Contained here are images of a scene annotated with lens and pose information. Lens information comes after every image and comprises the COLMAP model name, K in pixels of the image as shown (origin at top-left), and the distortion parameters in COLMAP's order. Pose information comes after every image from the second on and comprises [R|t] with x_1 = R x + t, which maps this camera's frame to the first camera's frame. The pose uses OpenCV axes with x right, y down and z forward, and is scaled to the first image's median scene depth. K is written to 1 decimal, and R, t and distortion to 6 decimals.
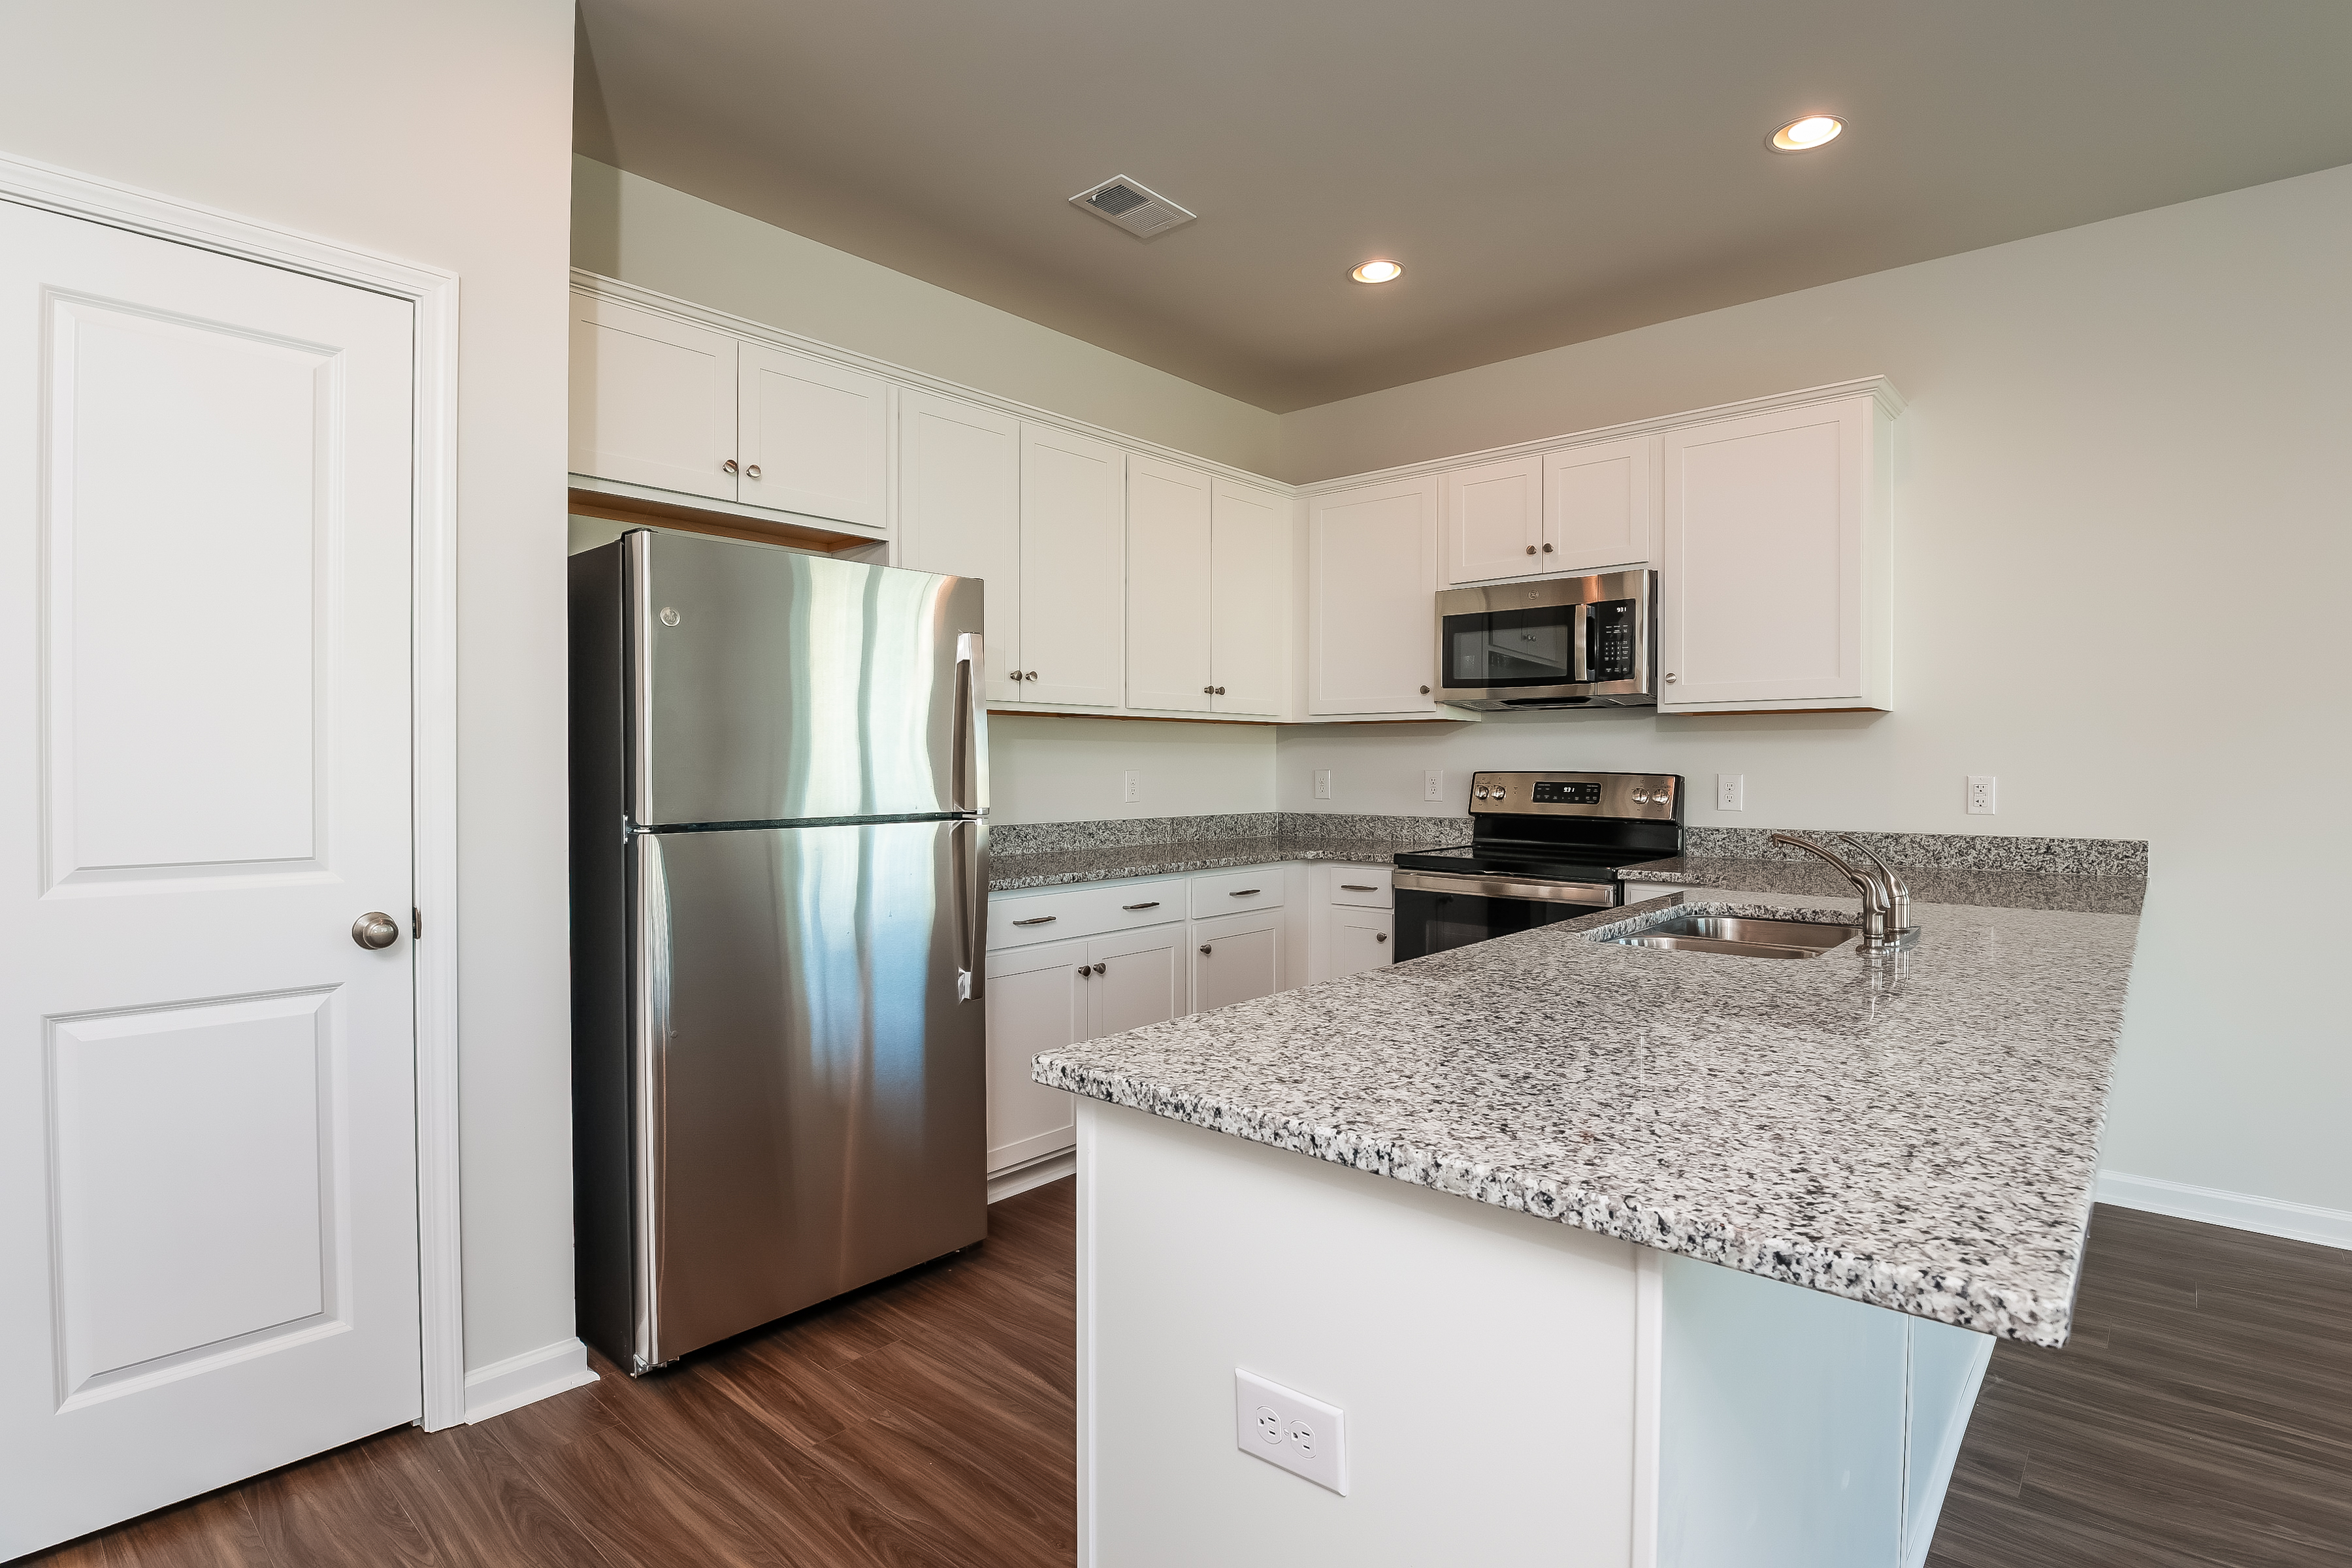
lens RADIAL K [[1147.5, 0, 1176.0], [0, 1147.5, 784.0], [0, 0, 1]] dist [-0.003556, -0.000398]
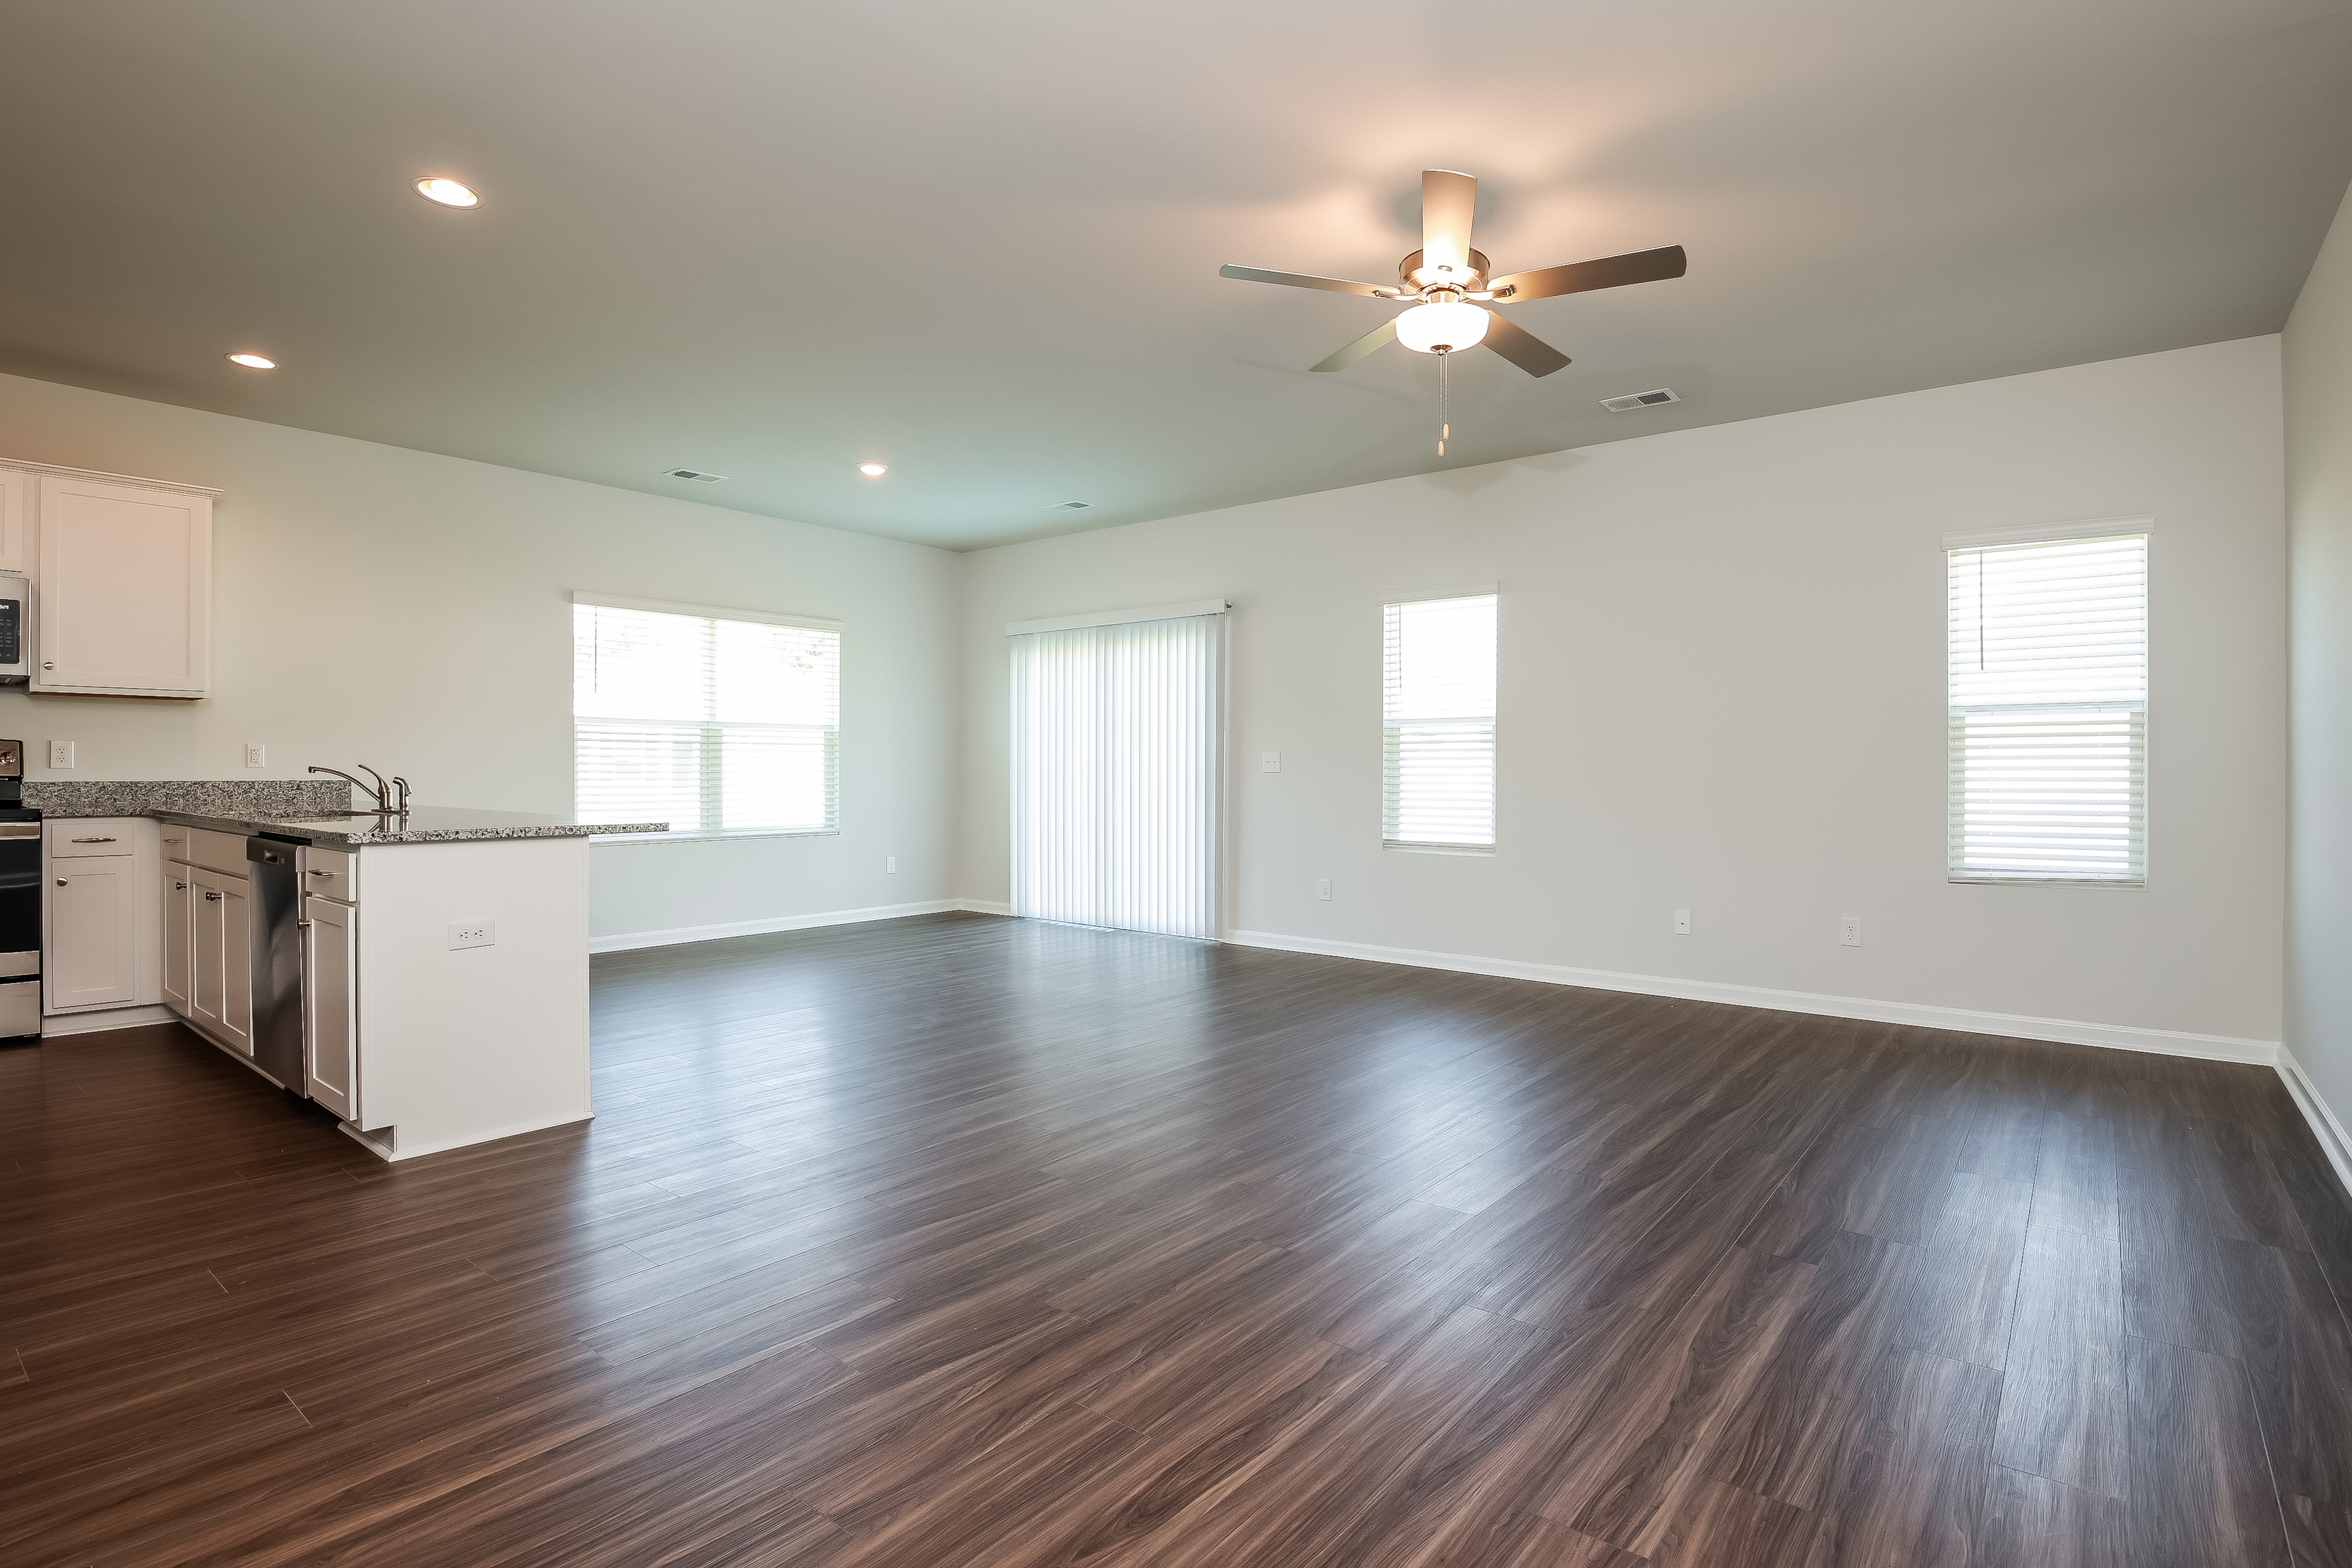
lens RADIAL K [[1162.6, 0, 1176.0], [0, 1162.6, 784.0], [0, 0, 1]] dist [-0.006898, -0.014185]
pose [[-0.049700, -0.013563, 0.998672, -0.894646], [0.012820, 0.999817, 0.014217, 0.038977], [-0.998682, 0.013509, -0.049517, -0.203492]]
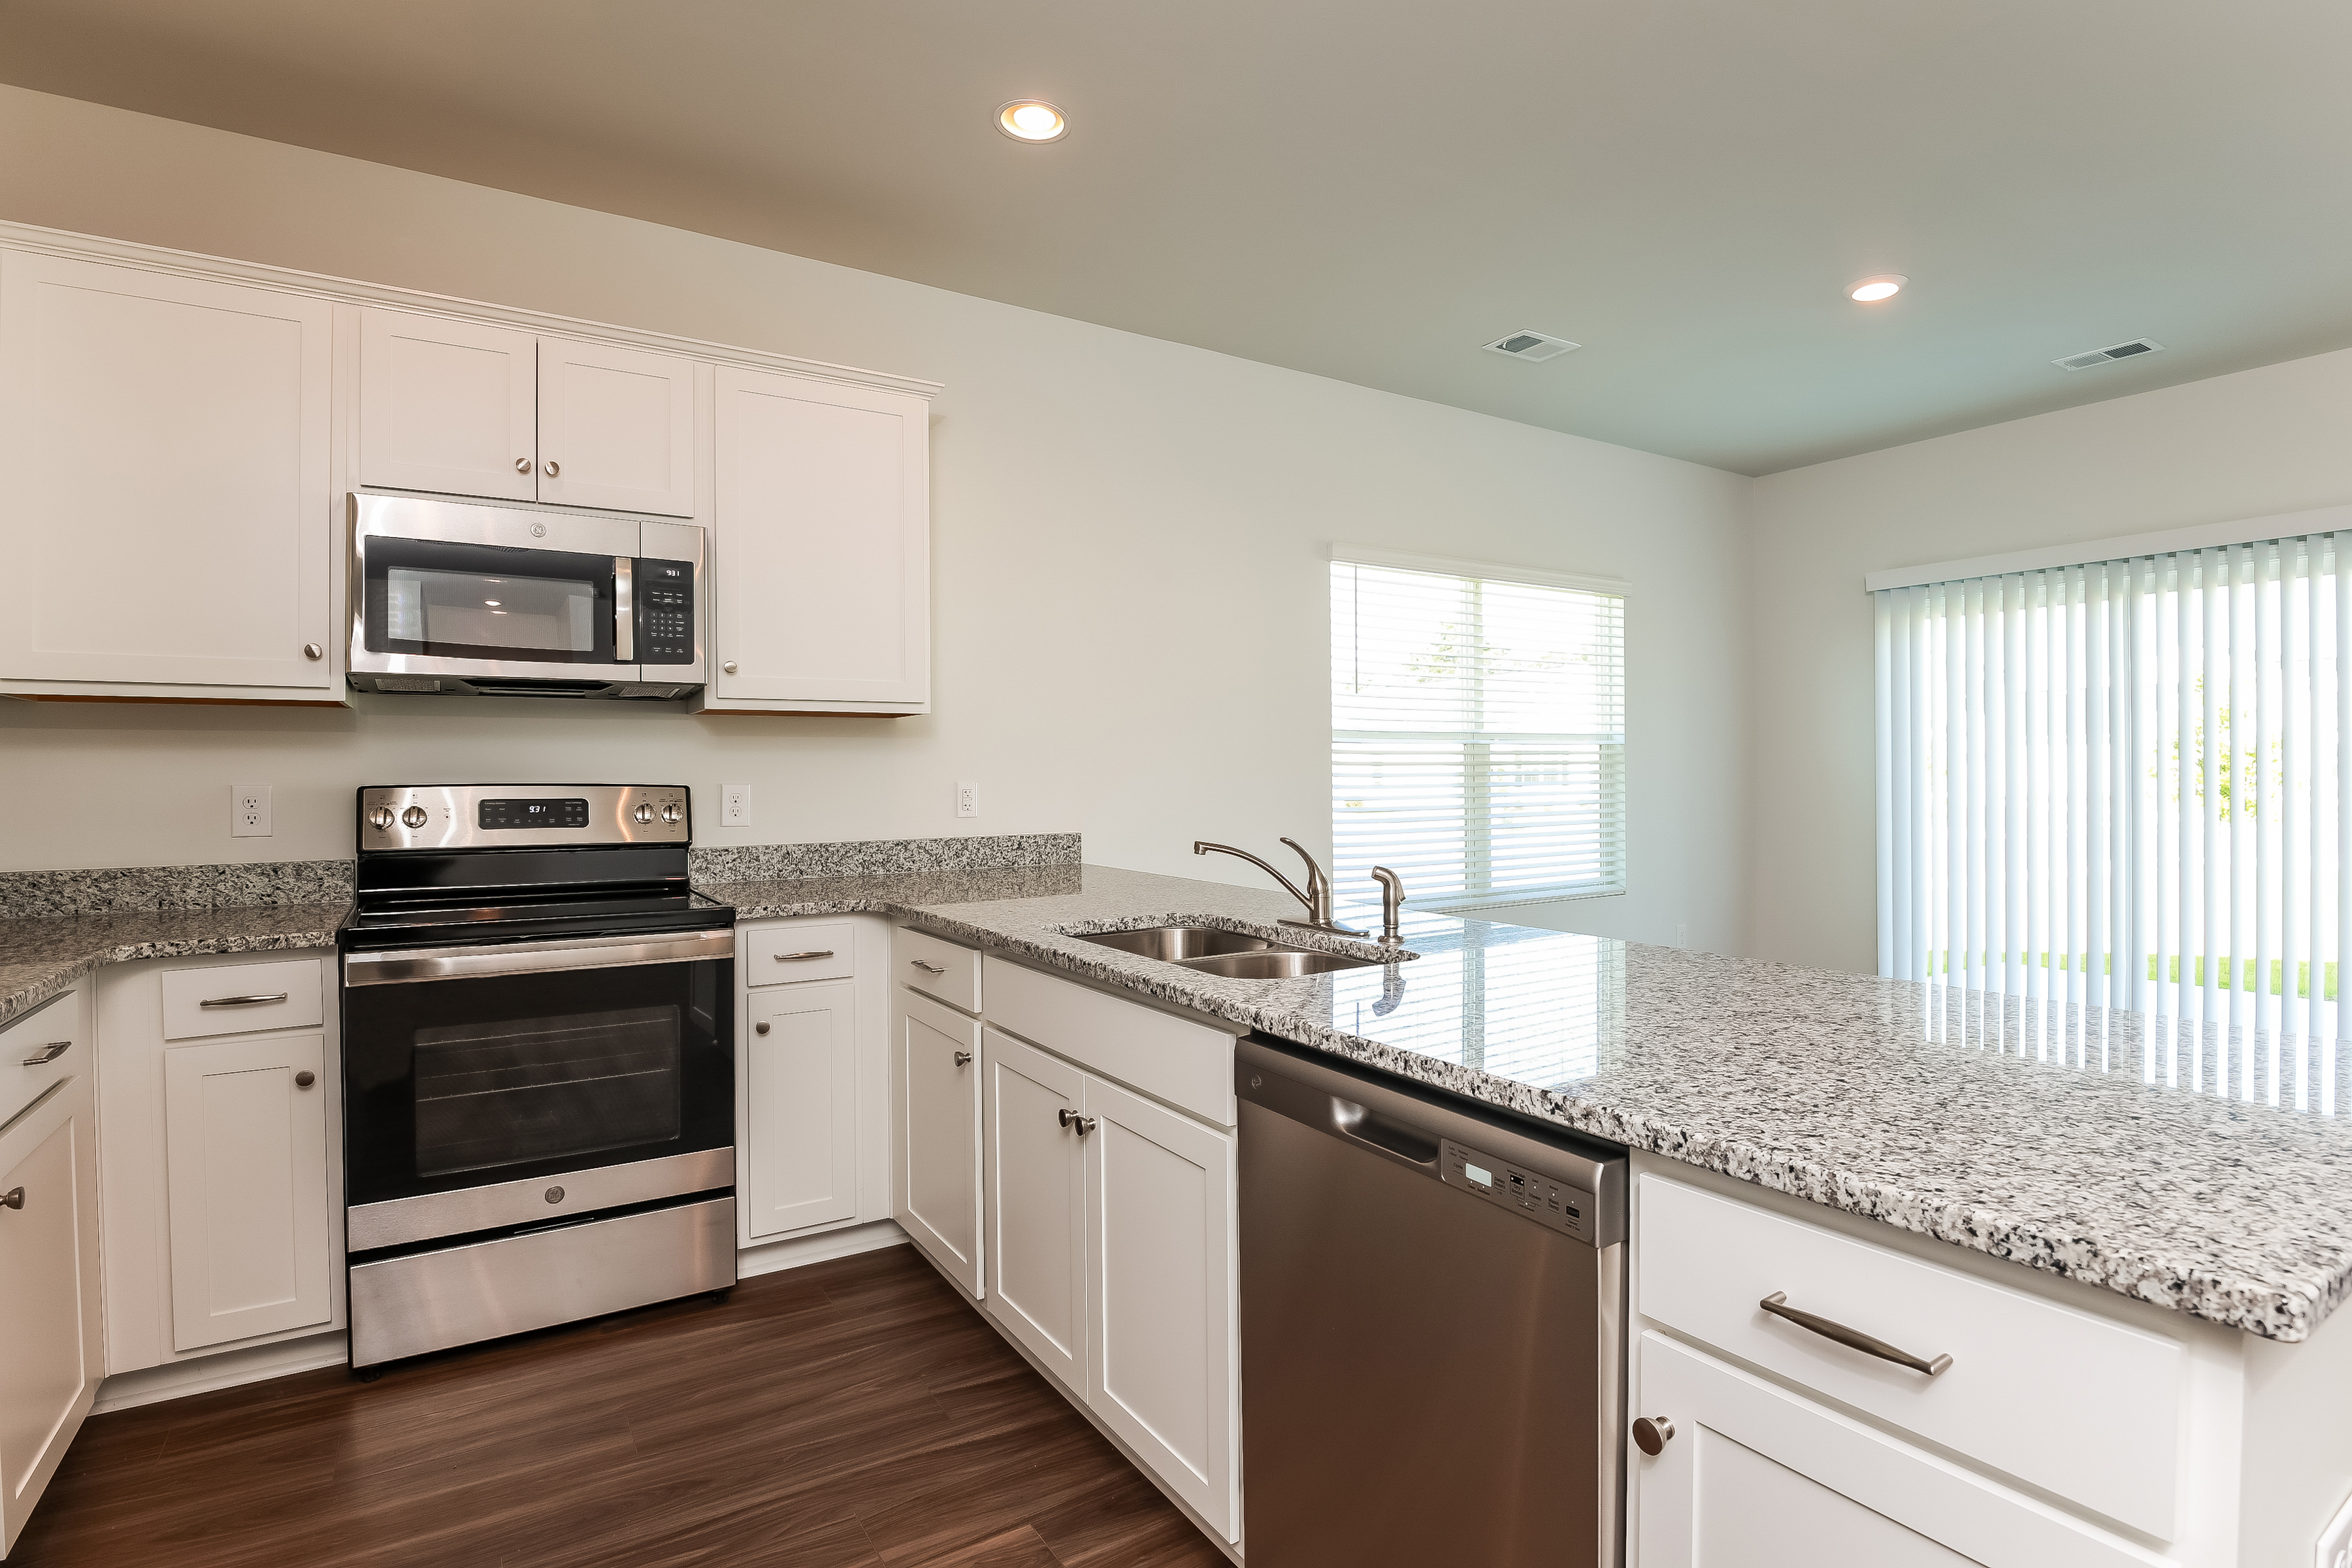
lens RADIAL K [[1154.2, 0, 1176.0], [0, 1154.2, 784.0], [0, 0, 1]] dist [-0.032459, -0.000325]
pose [[0.271740, -0.013158, 0.962281, -0.259928], [0.022495, 0.999720, 0.007317, -0.007699], [-0.962108, 0.019658, 0.271960, 0.460592]]
